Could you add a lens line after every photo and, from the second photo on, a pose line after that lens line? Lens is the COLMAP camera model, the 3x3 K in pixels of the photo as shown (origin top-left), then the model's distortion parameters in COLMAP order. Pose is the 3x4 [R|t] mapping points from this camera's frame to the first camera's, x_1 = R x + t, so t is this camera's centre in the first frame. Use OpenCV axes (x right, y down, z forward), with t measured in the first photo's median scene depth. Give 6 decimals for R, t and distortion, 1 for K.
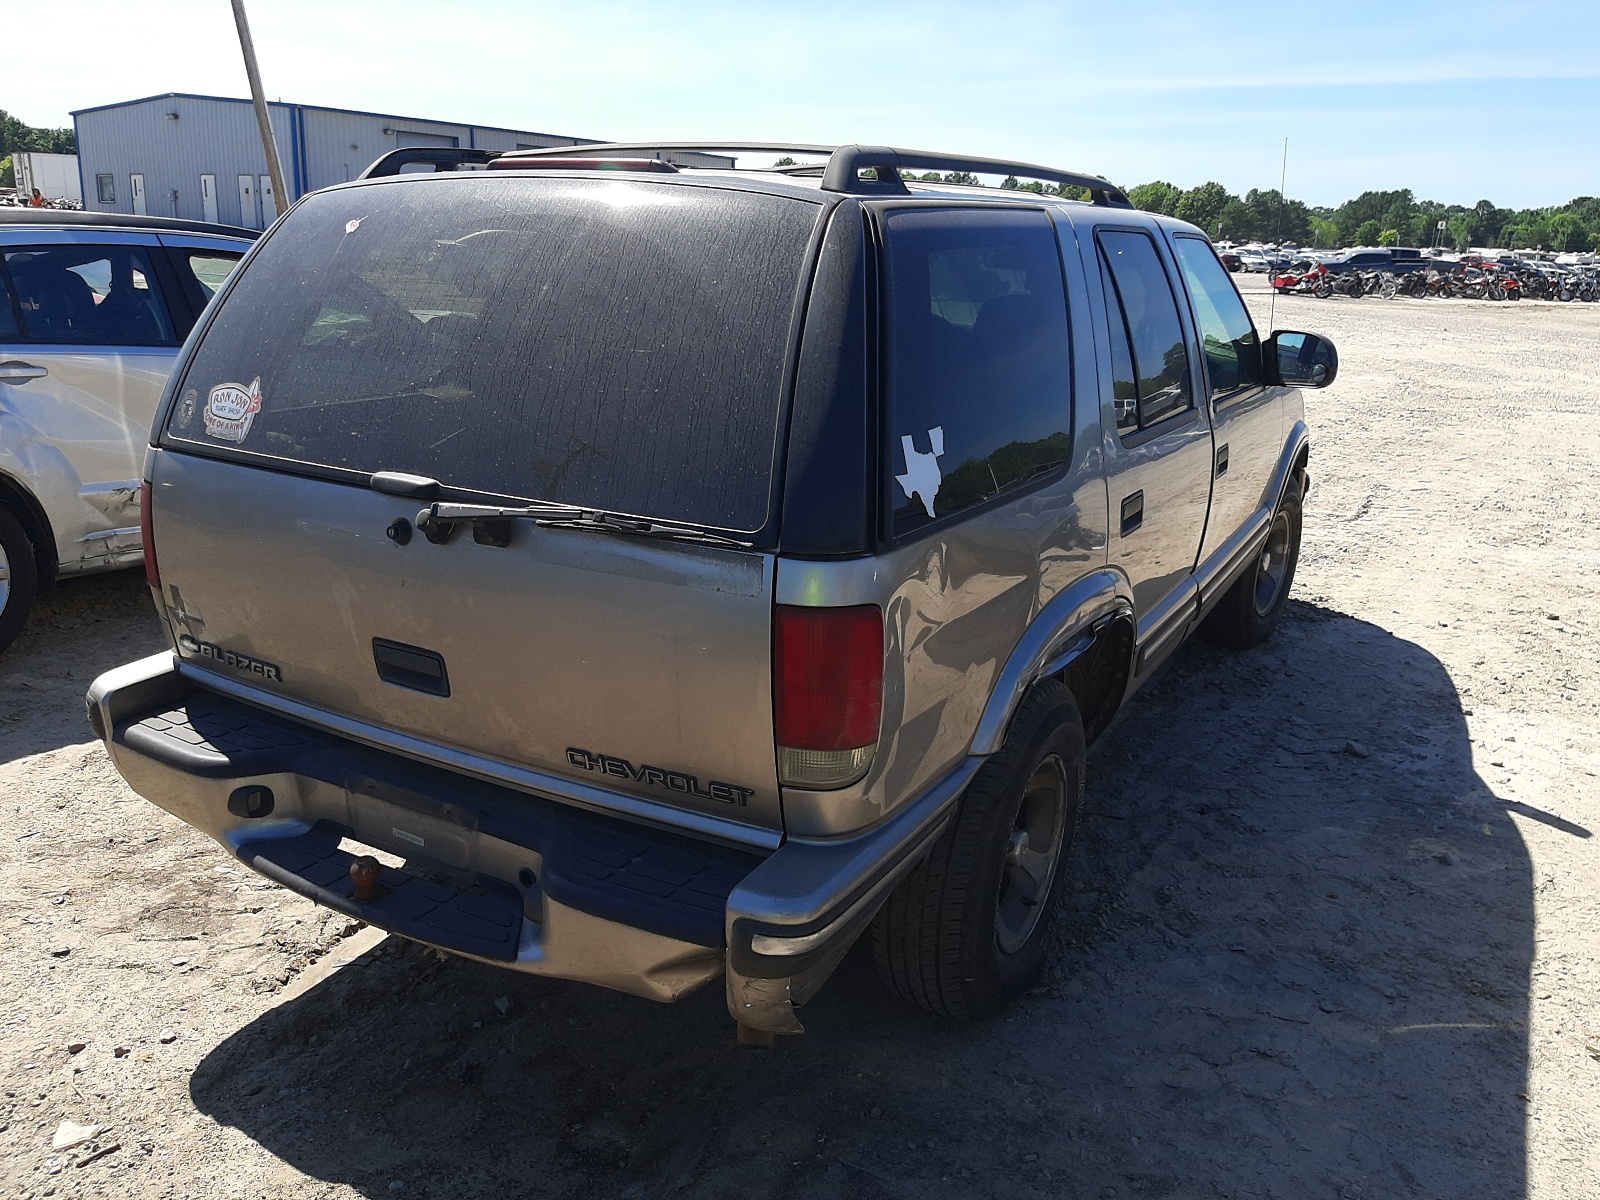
lens RADIAL K [[1224.6, 0, 800.0], [0, 1224.6, 600.0], [0, 0, 1]] dist [0.030700, -0.067099]
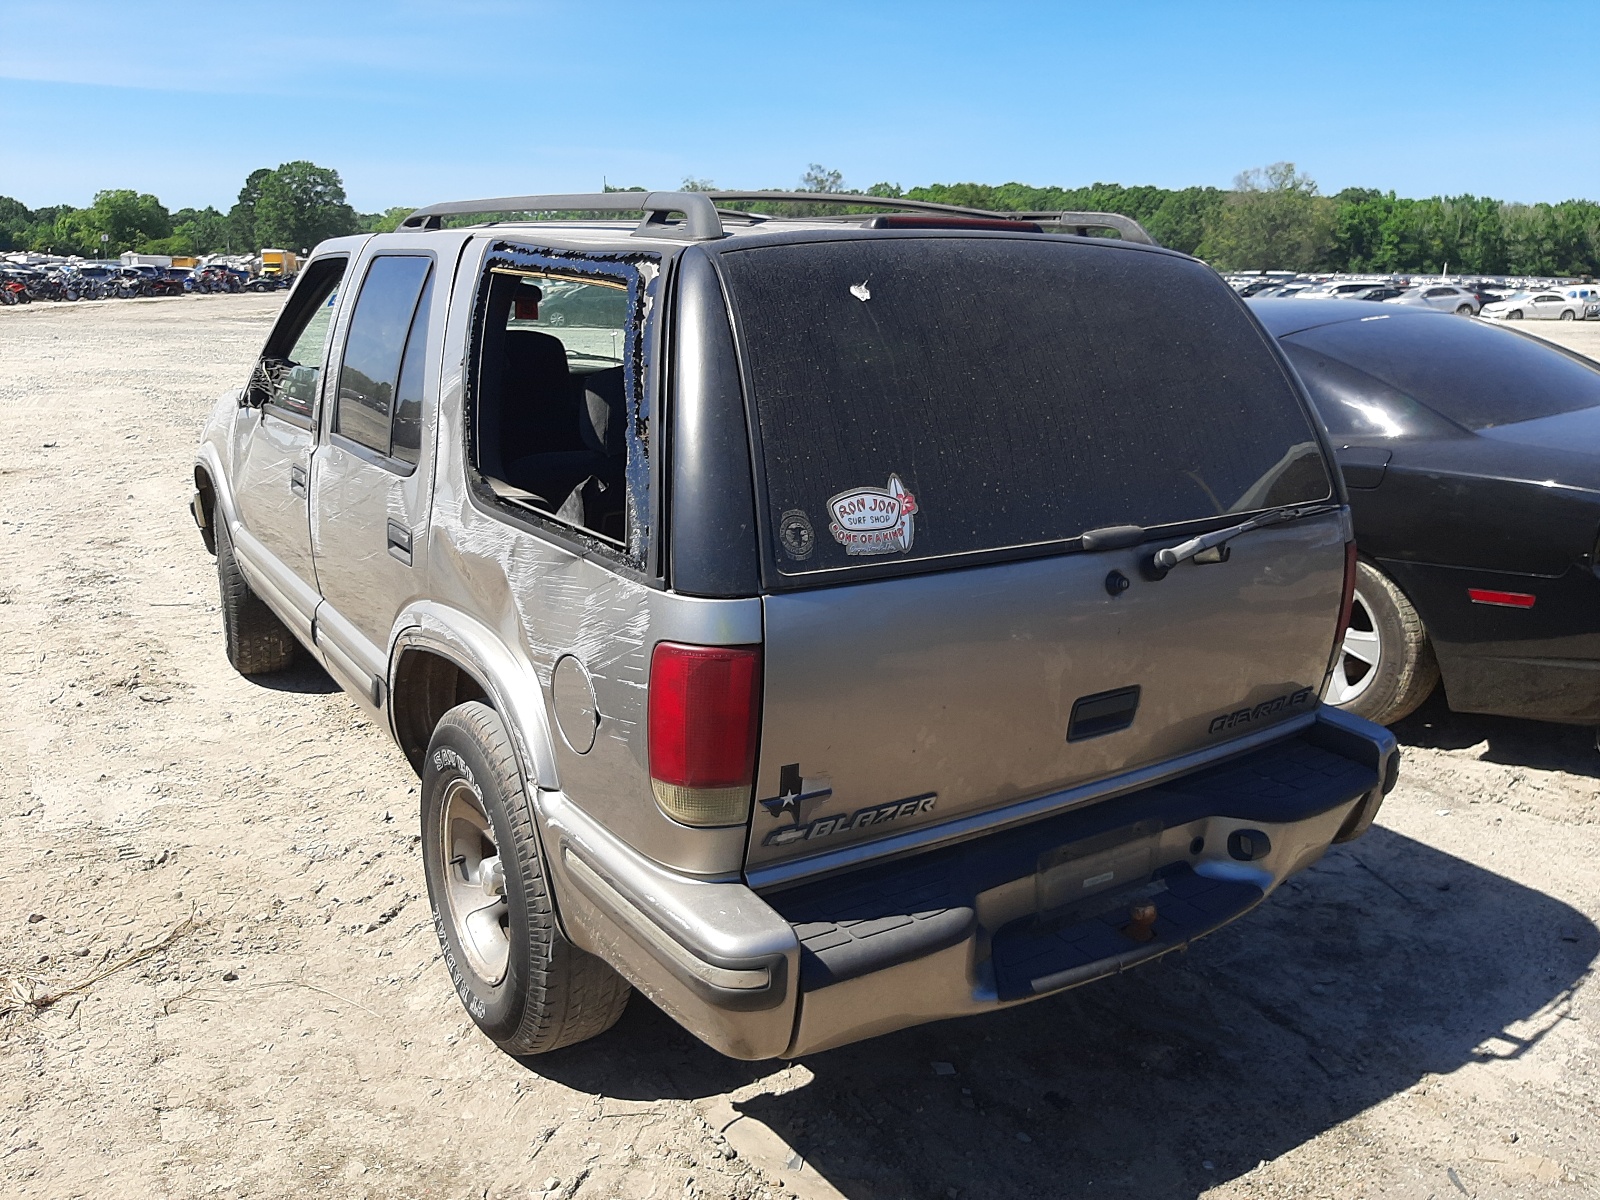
lens RADIAL K [[1224.6, 0, 800.0], [0, 1224.6, 600.0], [0, 0, 1]] dist [0.030700, -0.067099]
pose [[0.480594, -0.254814, 0.839106, -1.202893], [0.255672, 0.955998, 0.143876, -0.235181], [-0.838845, 0.145390, 0.524595, 0.615677]]
